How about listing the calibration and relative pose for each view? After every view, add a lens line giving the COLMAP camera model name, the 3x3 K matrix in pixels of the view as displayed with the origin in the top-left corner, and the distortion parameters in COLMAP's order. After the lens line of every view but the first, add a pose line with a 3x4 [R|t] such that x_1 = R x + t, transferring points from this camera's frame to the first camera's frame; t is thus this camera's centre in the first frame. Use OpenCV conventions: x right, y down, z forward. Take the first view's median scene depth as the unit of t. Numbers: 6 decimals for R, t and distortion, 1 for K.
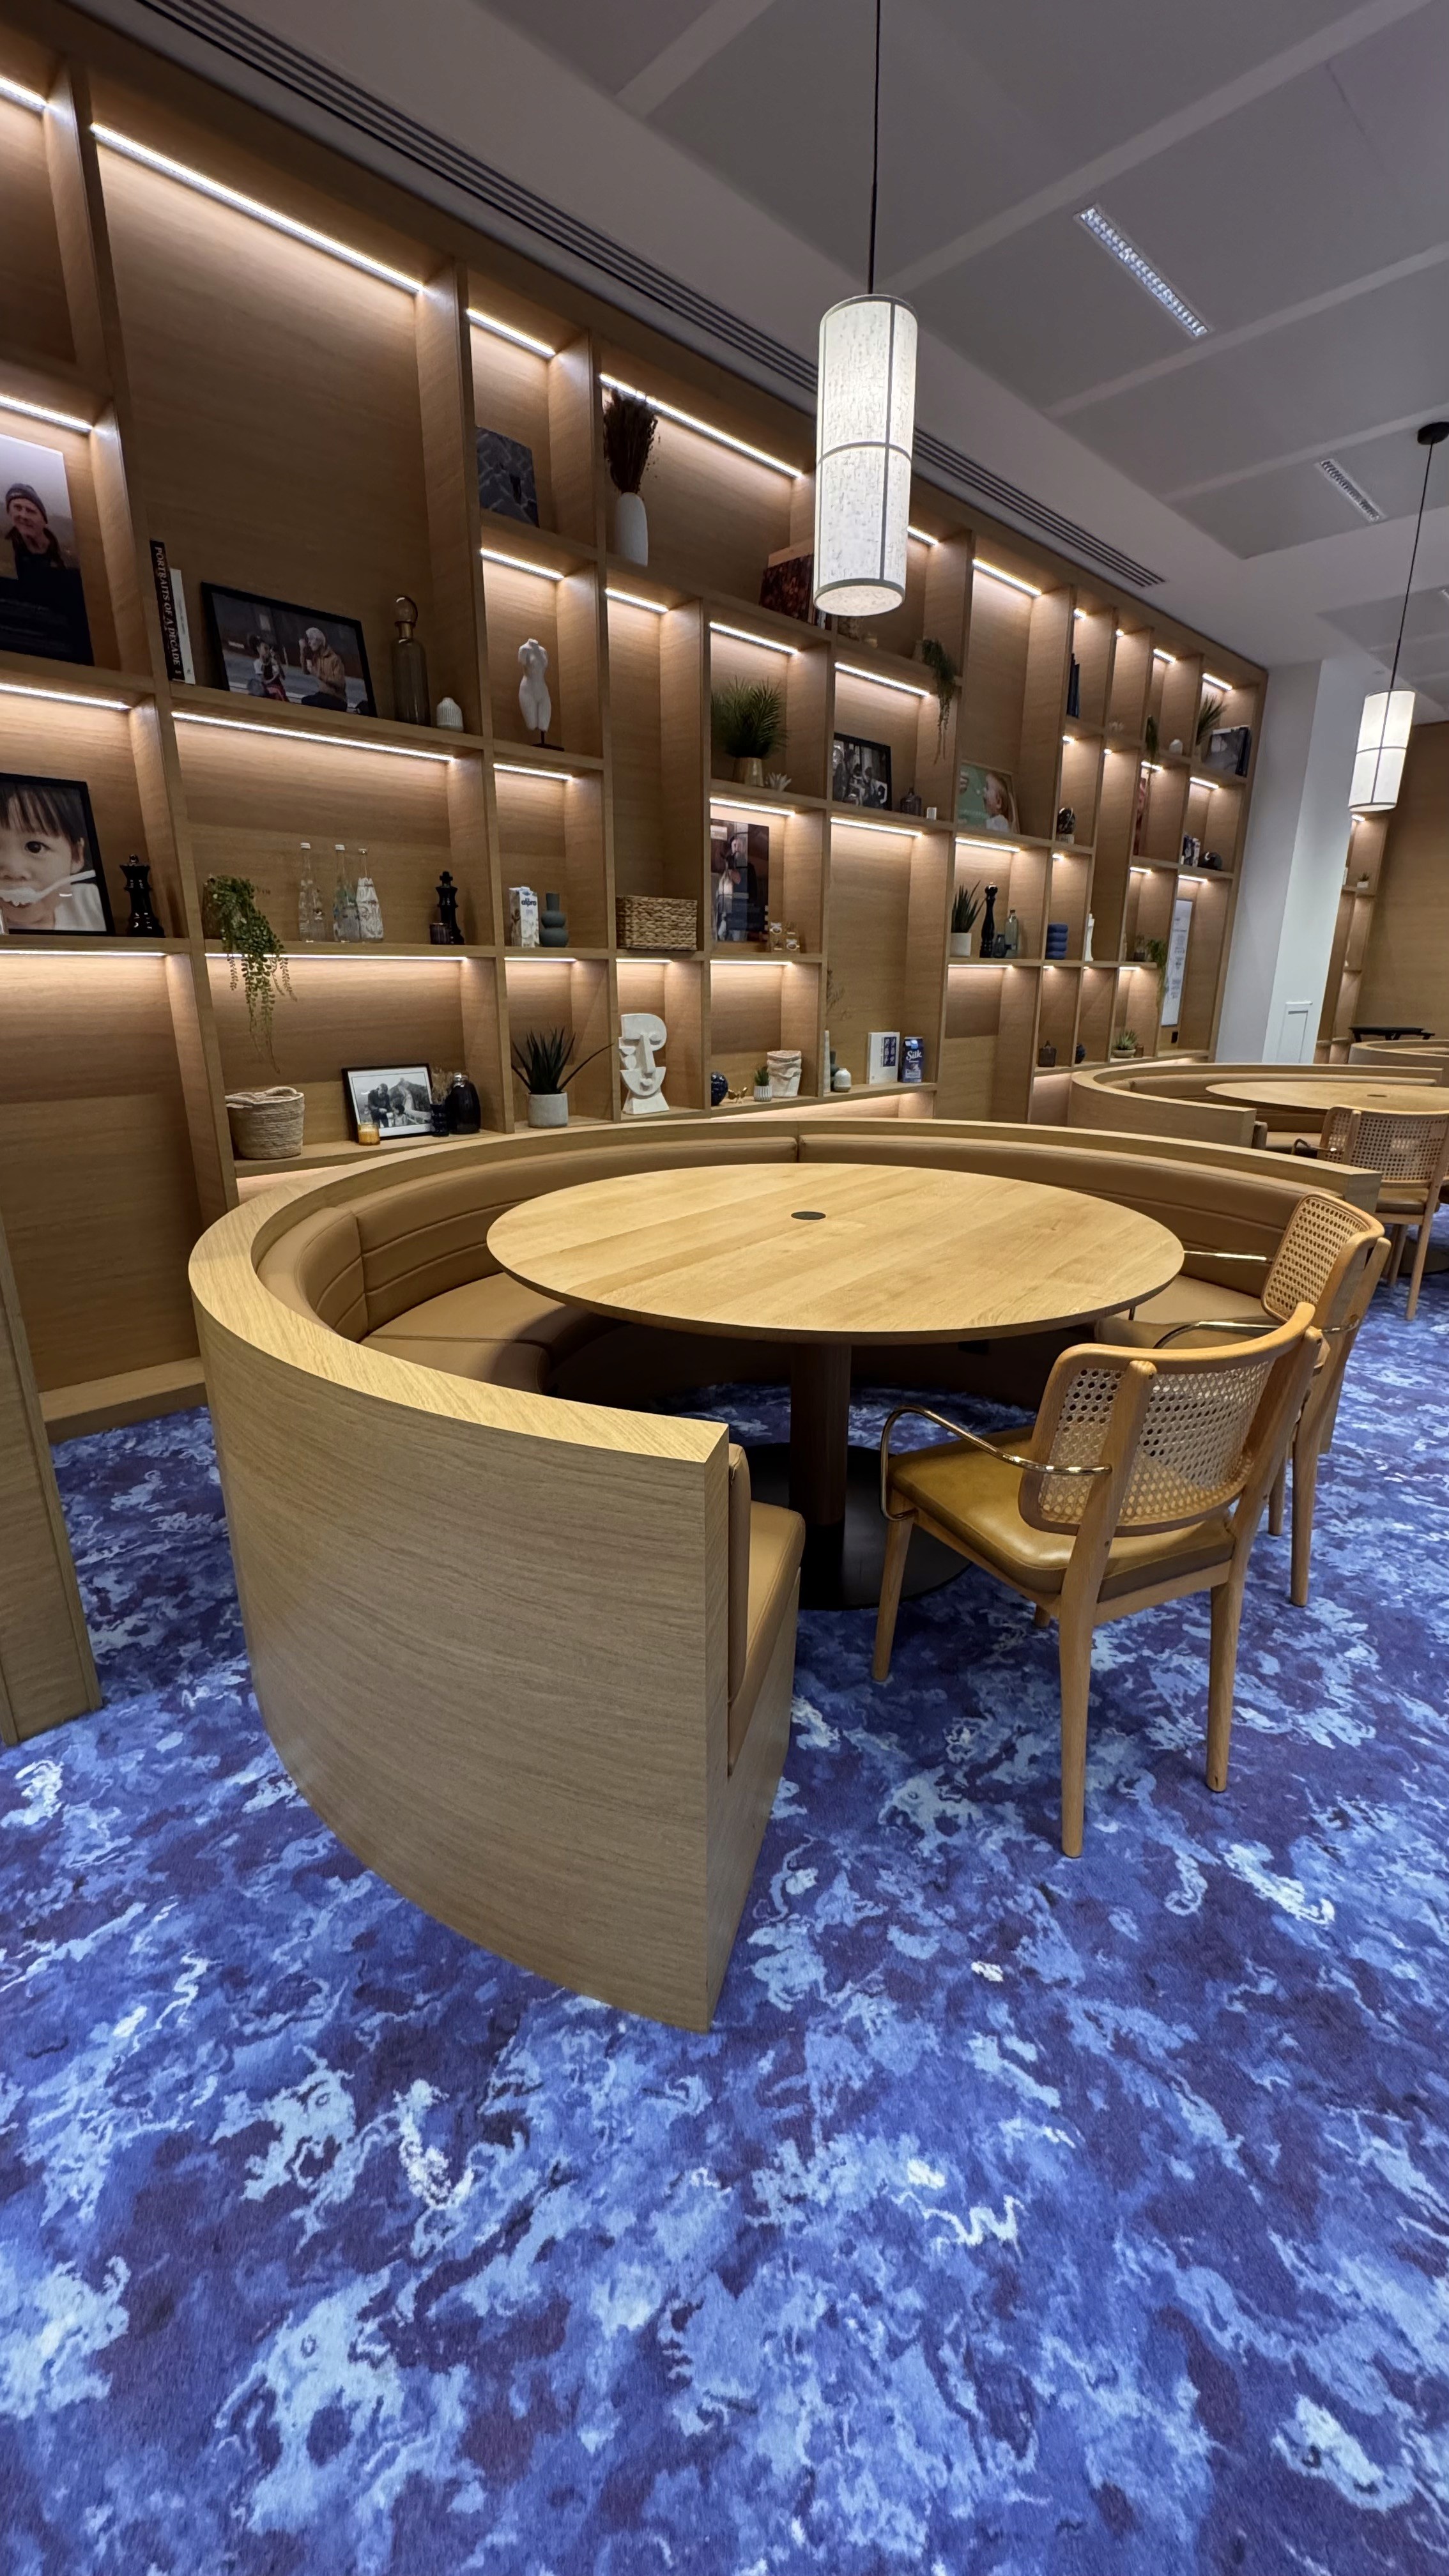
lens RADIAL K [[1043.0, 0, 724.3], [0, 1043.0, 1287.2], [0, 0, 1]] dist [-0.006987, 0.000008]
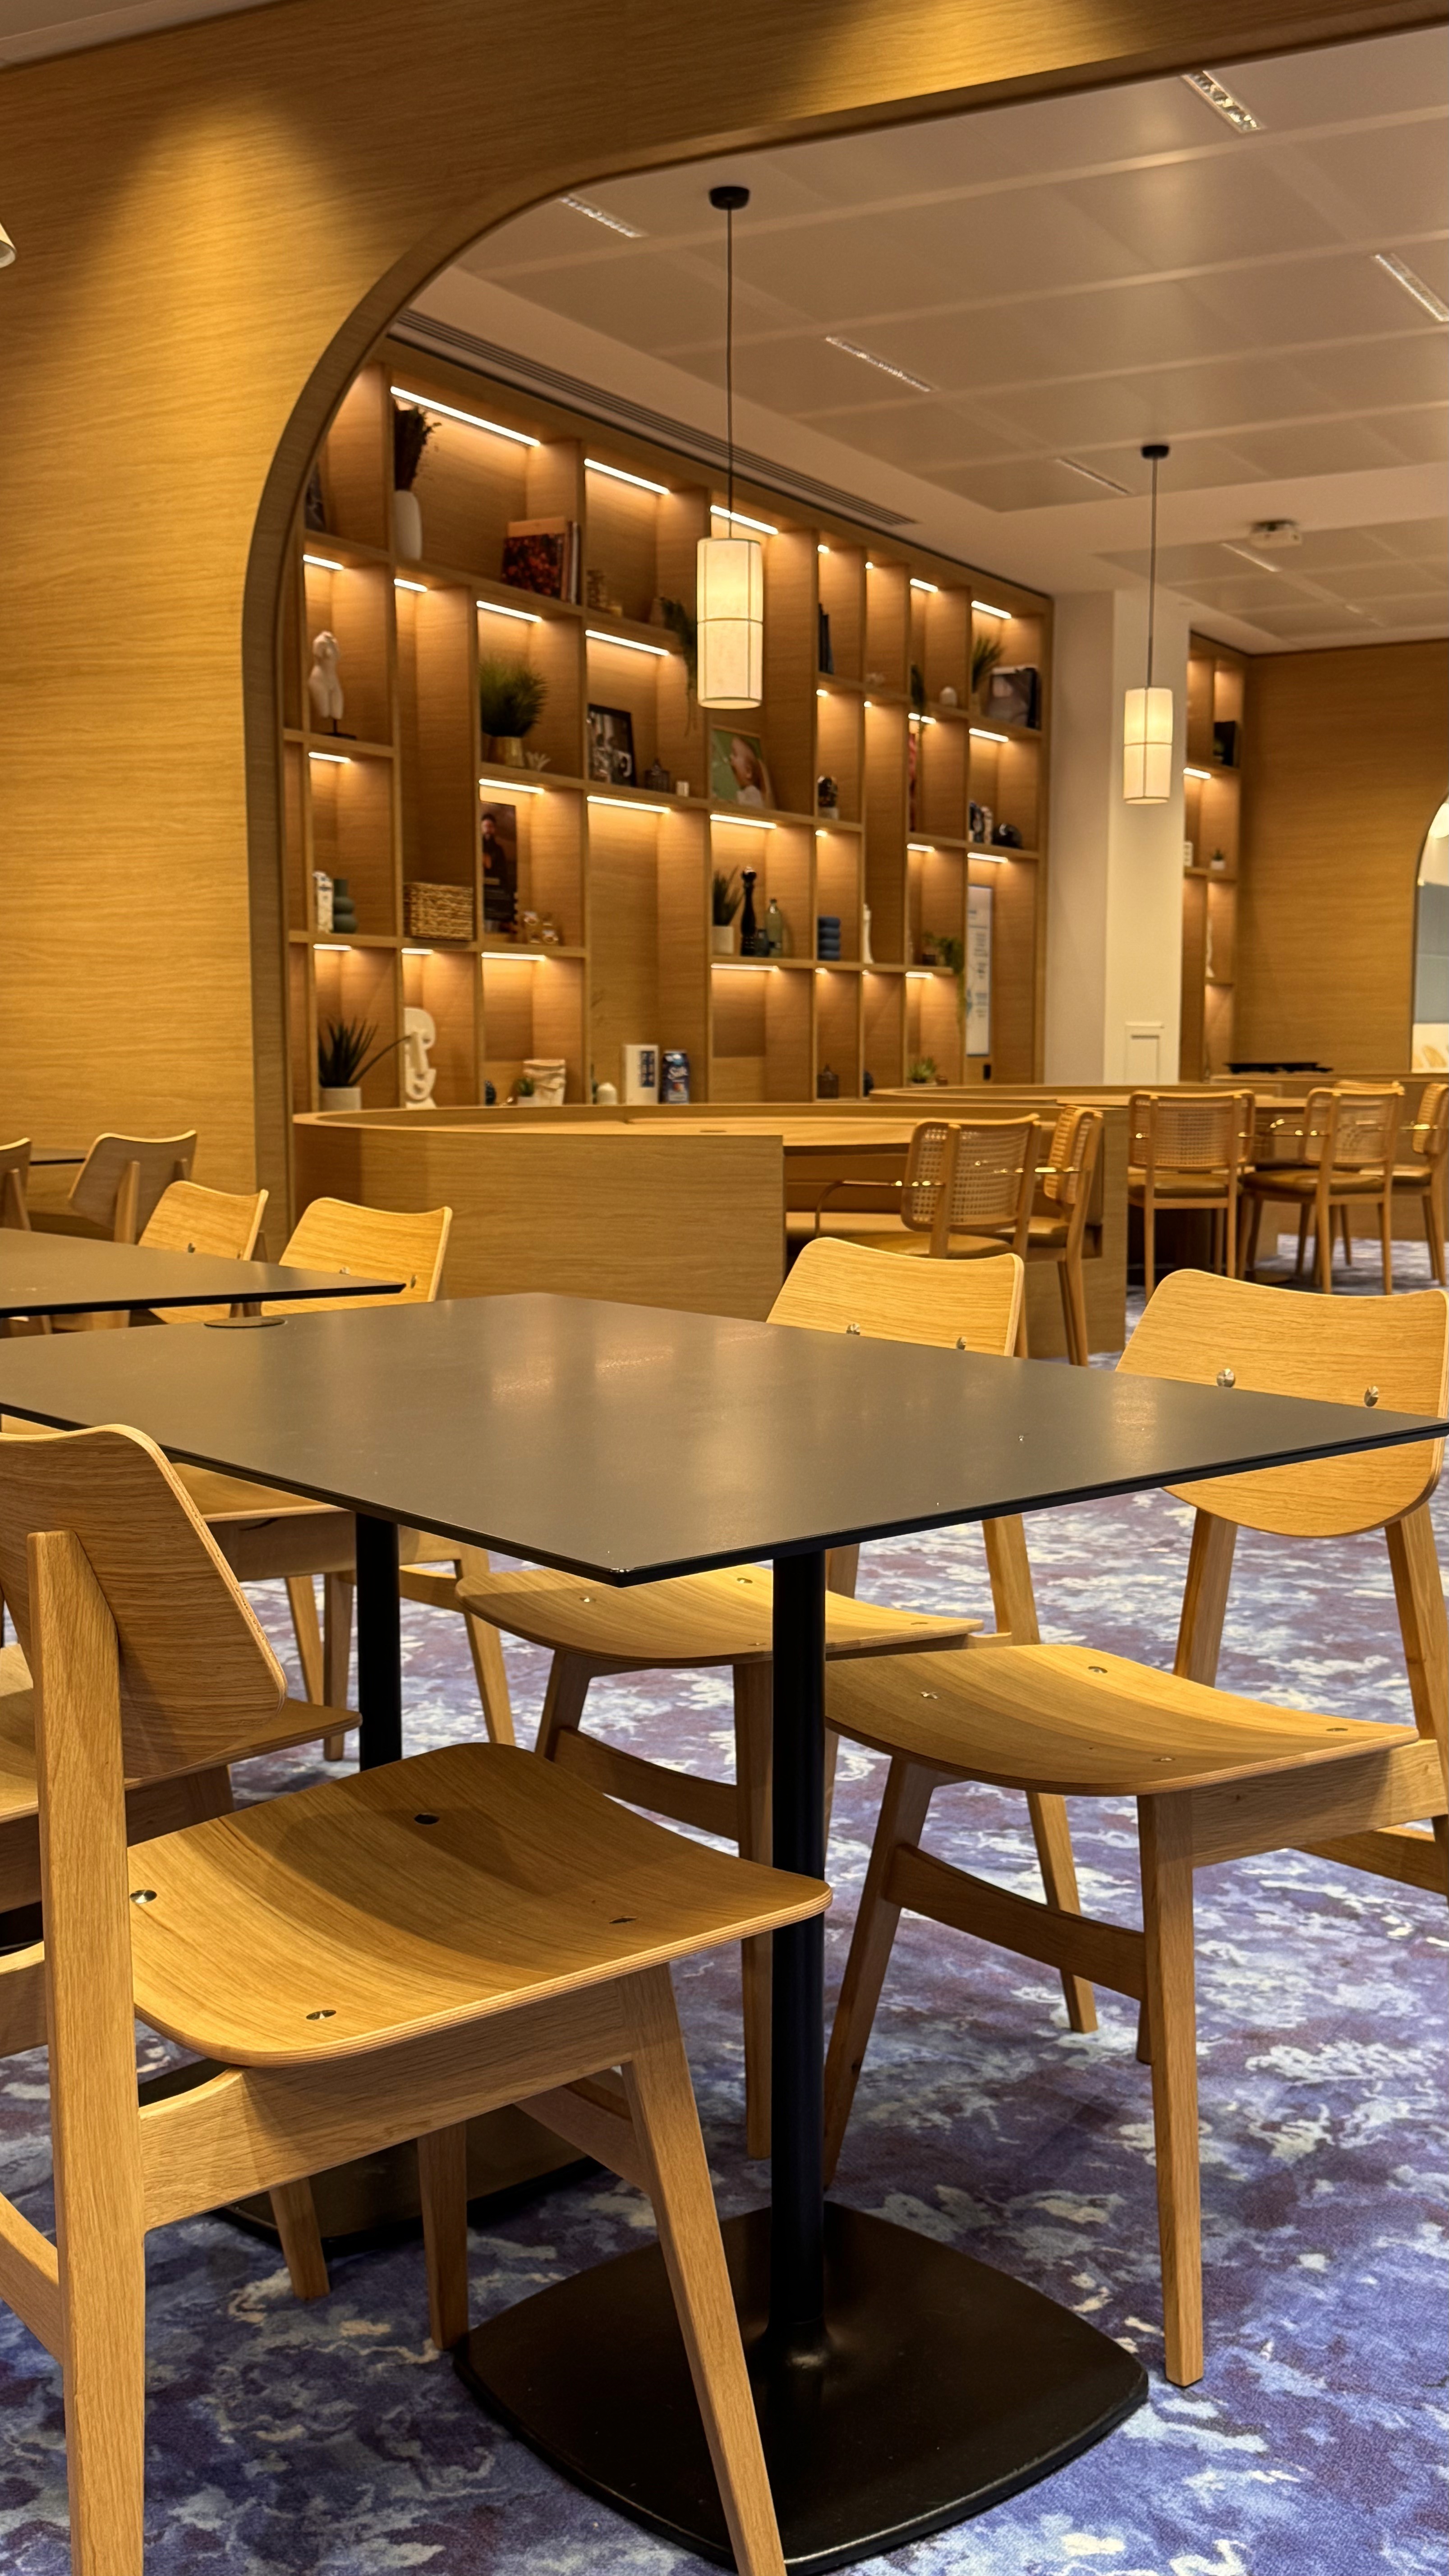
lens RADIAL K [[2594.0, 0, 728.1], [0, 2594.0, 1295.5], [0, 0, 1]] dist [0.115536, 0.000000]
pose [[0.958488, -0.033057, 0.283212, -0.351231], [0.086224, 0.980357, -0.177383, 0.302157], [-0.271785, 0.194439, 0.942511, -0.855571]]
